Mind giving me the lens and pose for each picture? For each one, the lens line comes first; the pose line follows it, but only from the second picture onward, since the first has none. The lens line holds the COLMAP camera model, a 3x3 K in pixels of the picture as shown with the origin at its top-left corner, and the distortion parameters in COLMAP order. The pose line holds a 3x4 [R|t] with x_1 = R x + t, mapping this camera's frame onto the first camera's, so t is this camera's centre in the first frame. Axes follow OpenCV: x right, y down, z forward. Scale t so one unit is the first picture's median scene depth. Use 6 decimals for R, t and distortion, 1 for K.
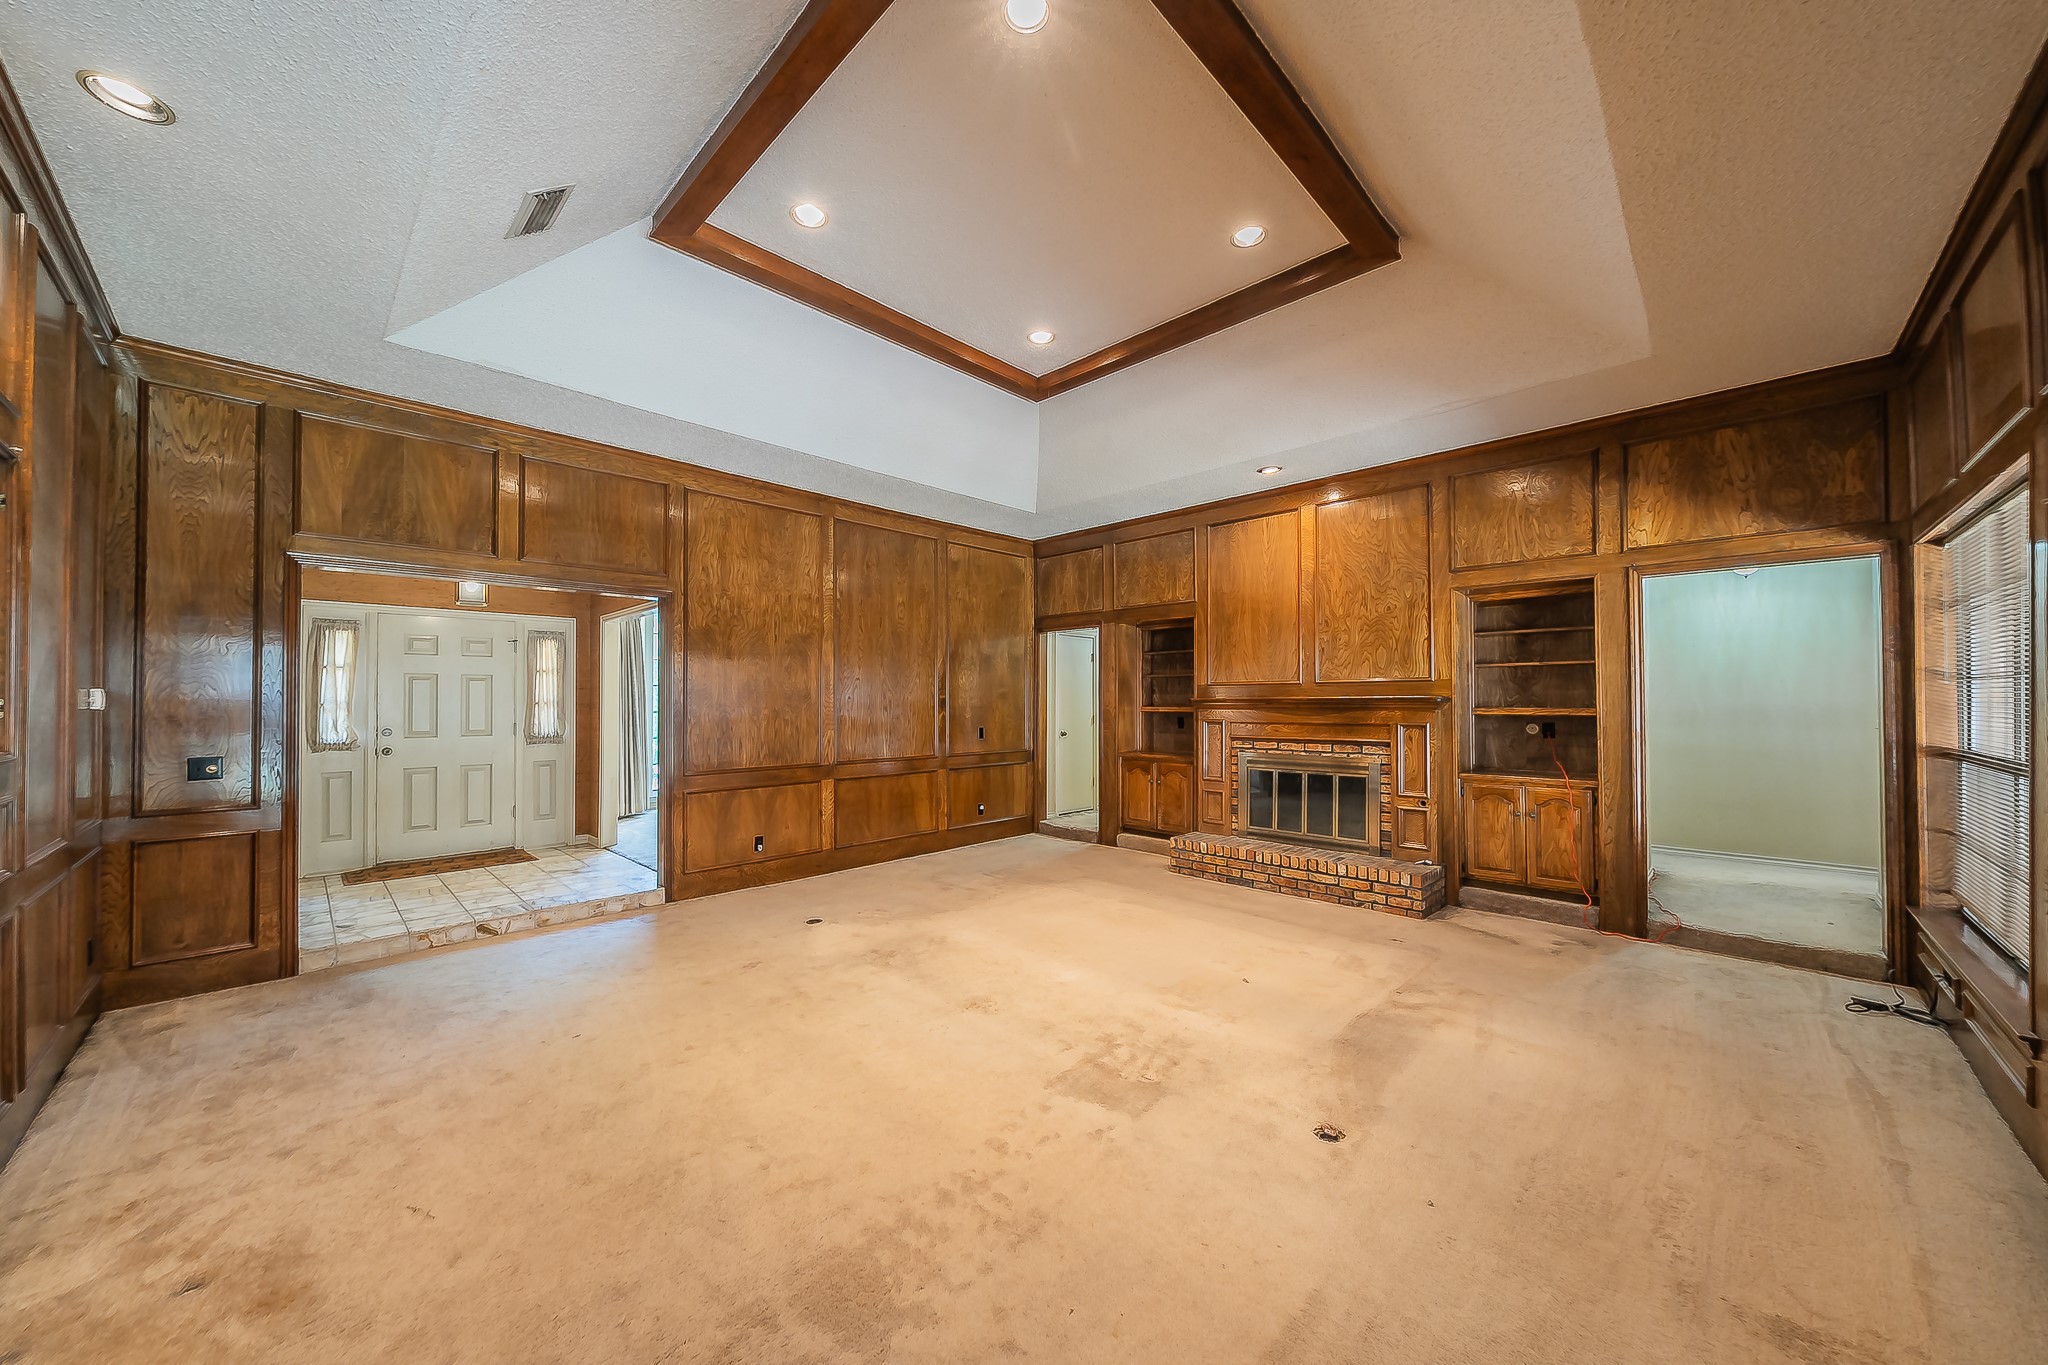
lens RADIAL K [[715.1, 0, 1028.9], [0, 715.1, 691.4], [0, 0, 1]] dist [-0.000846, -0.000126]
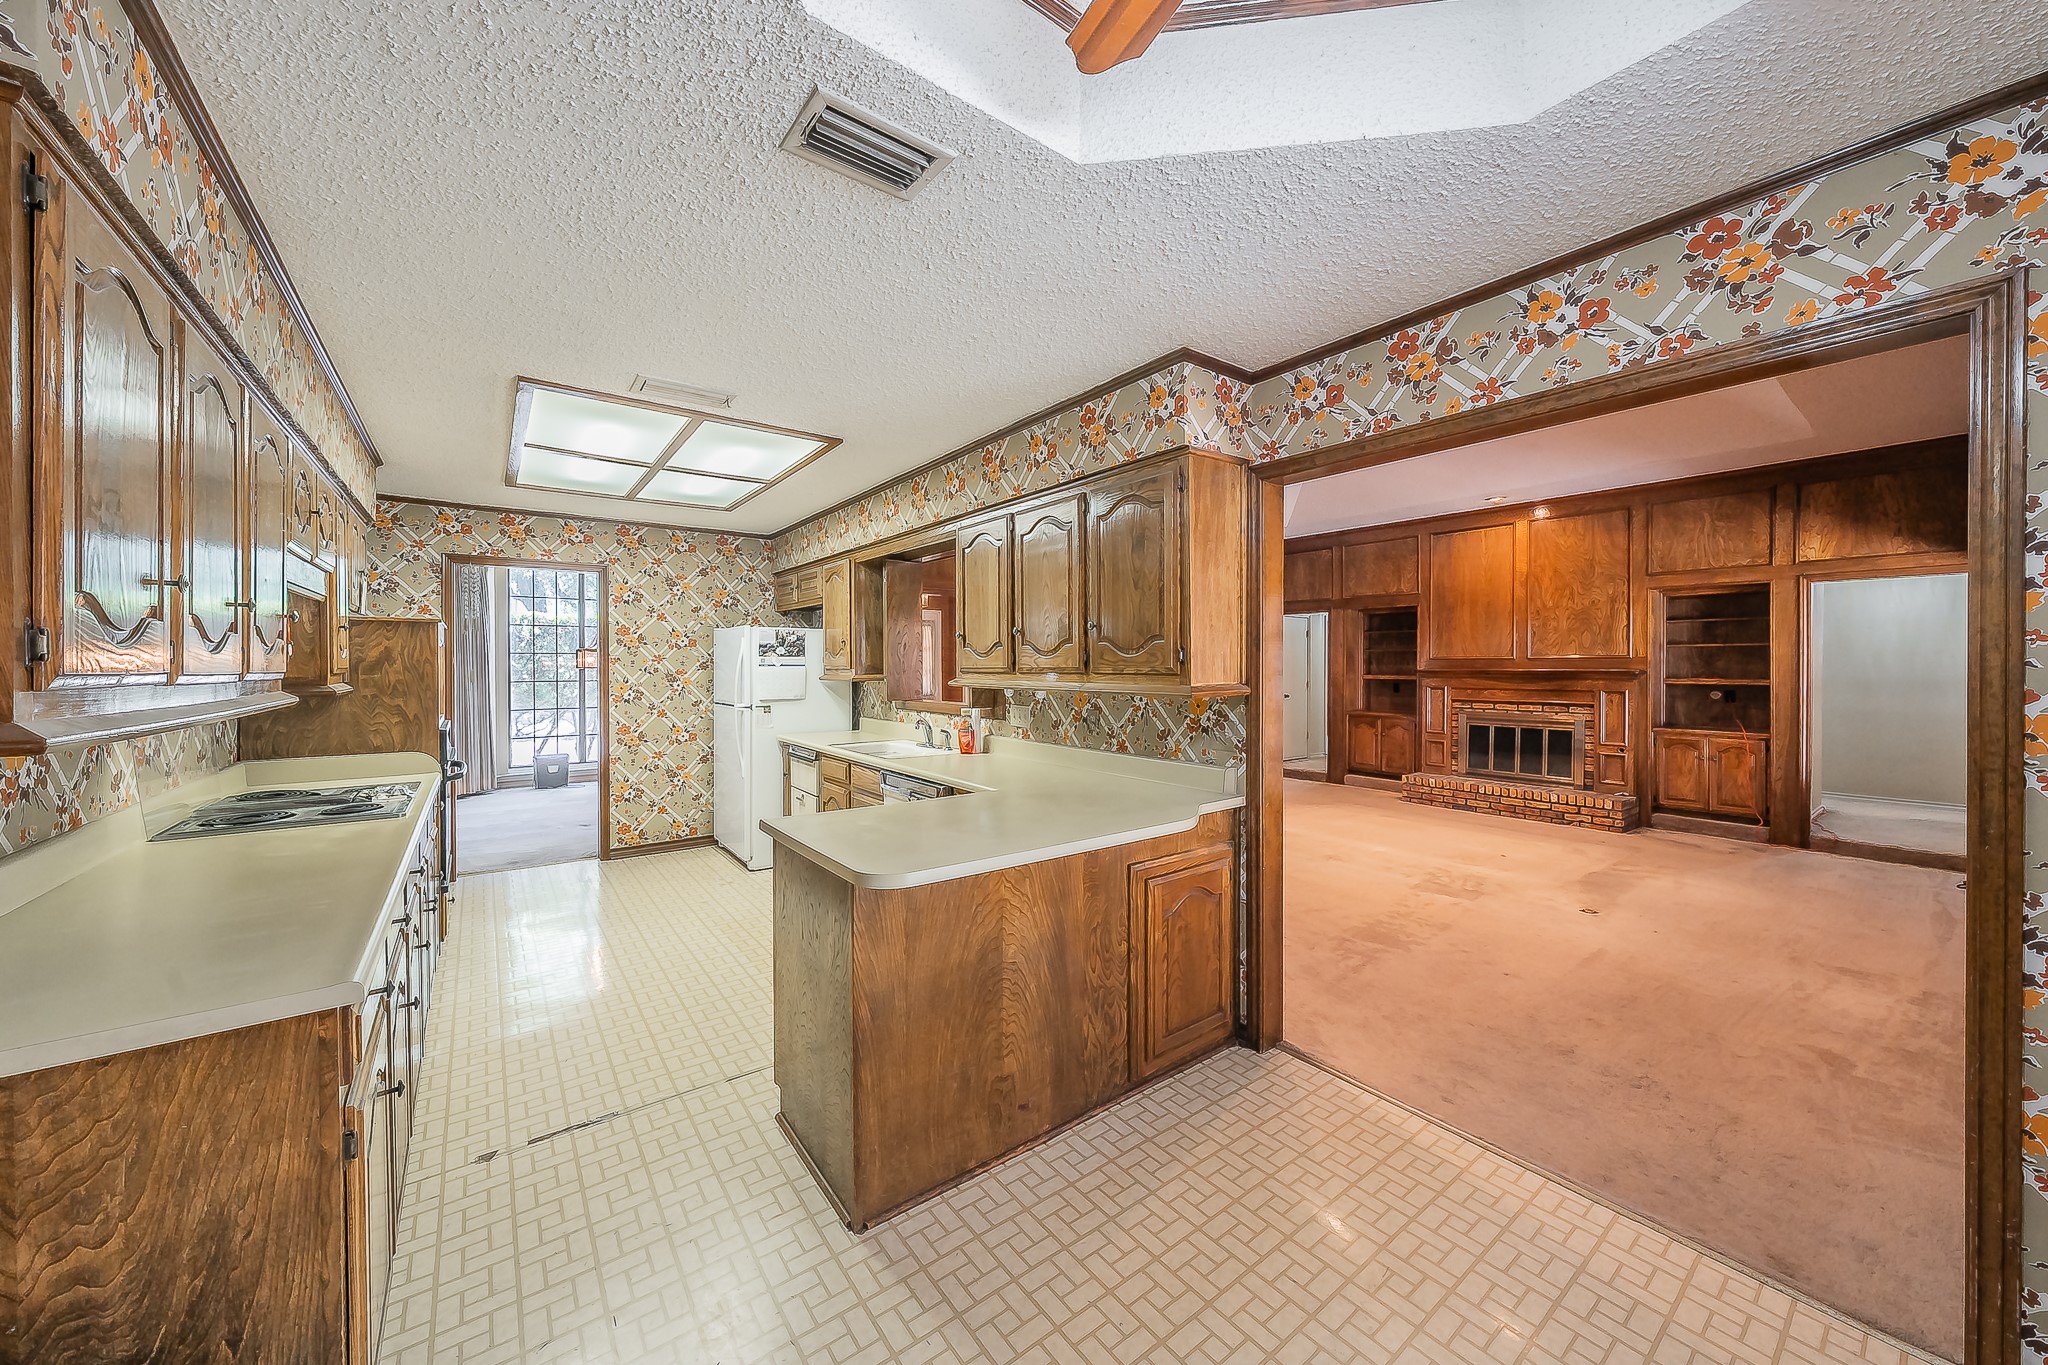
lens RADIAL K [[718.3, 0, 1029.2], [0, 718.3, 667.4], [0, 0, 1]] dist [0.001180, 0.000405]
pose [[0.989260, 0.003678, -0.146118, -0.344782], [-0.001003, 0.999831, 0.018377, -0.020719], [0.146161, -0.018034, 0.989097, -0.482308]]
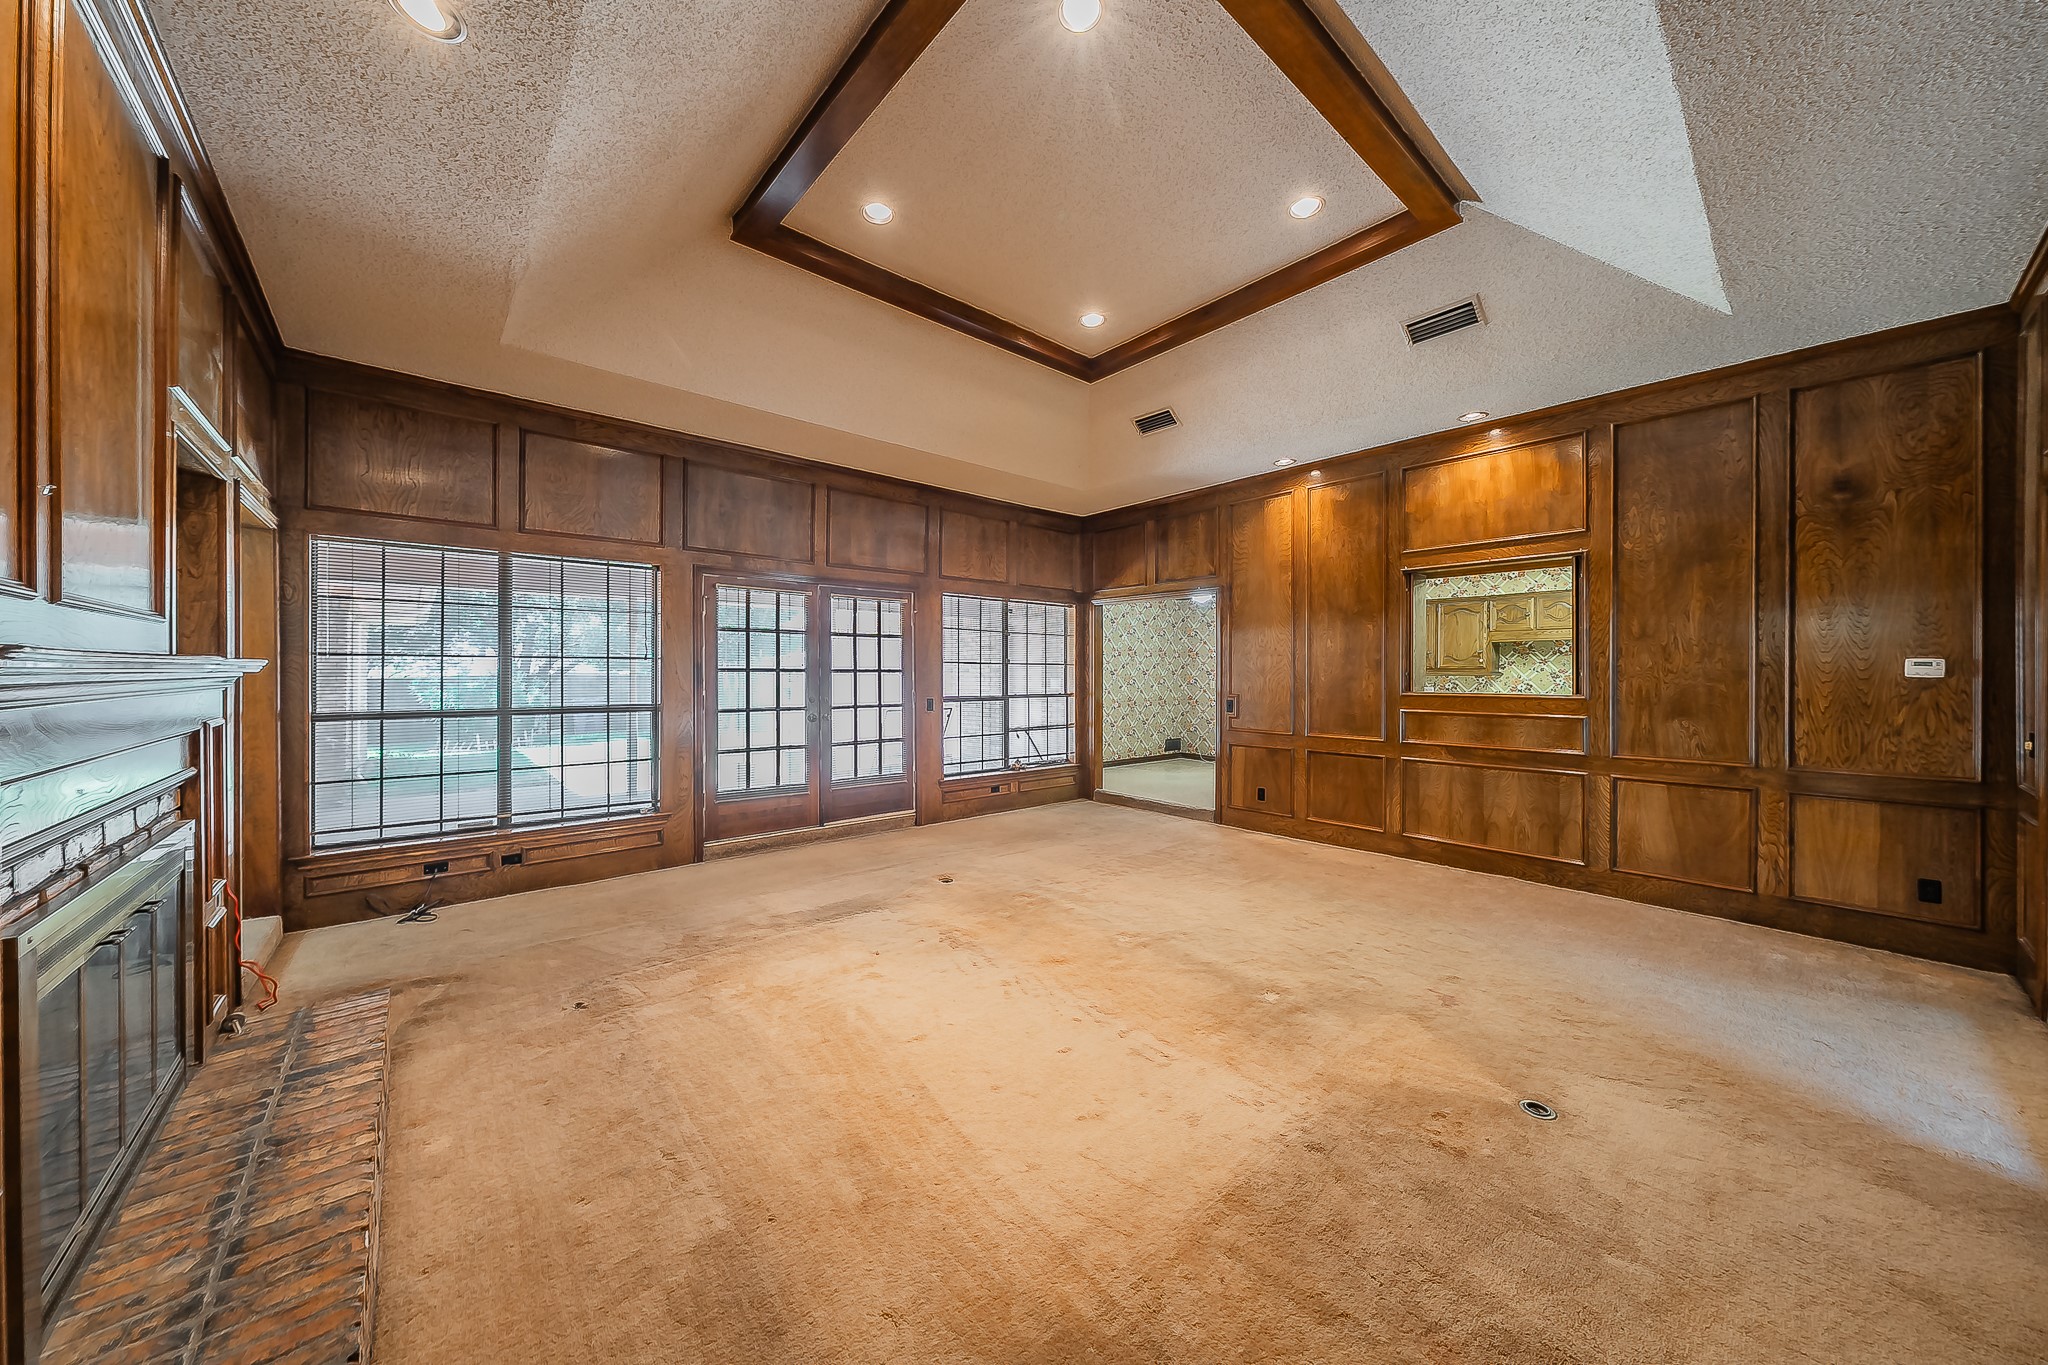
lens RADIAL K [[697.1, 0, 1012.9], [0, 697.1, 673.2], [0, 0, 1]] dist [-0.000694, -0.000055]
pose [[-0.996018, 0.001555, 0.089139, 0.020545], [0.000285, 0.999898, -0.014256, 0.021661], [-0.089152, -0.014174, -0.995917, 1.391071]]
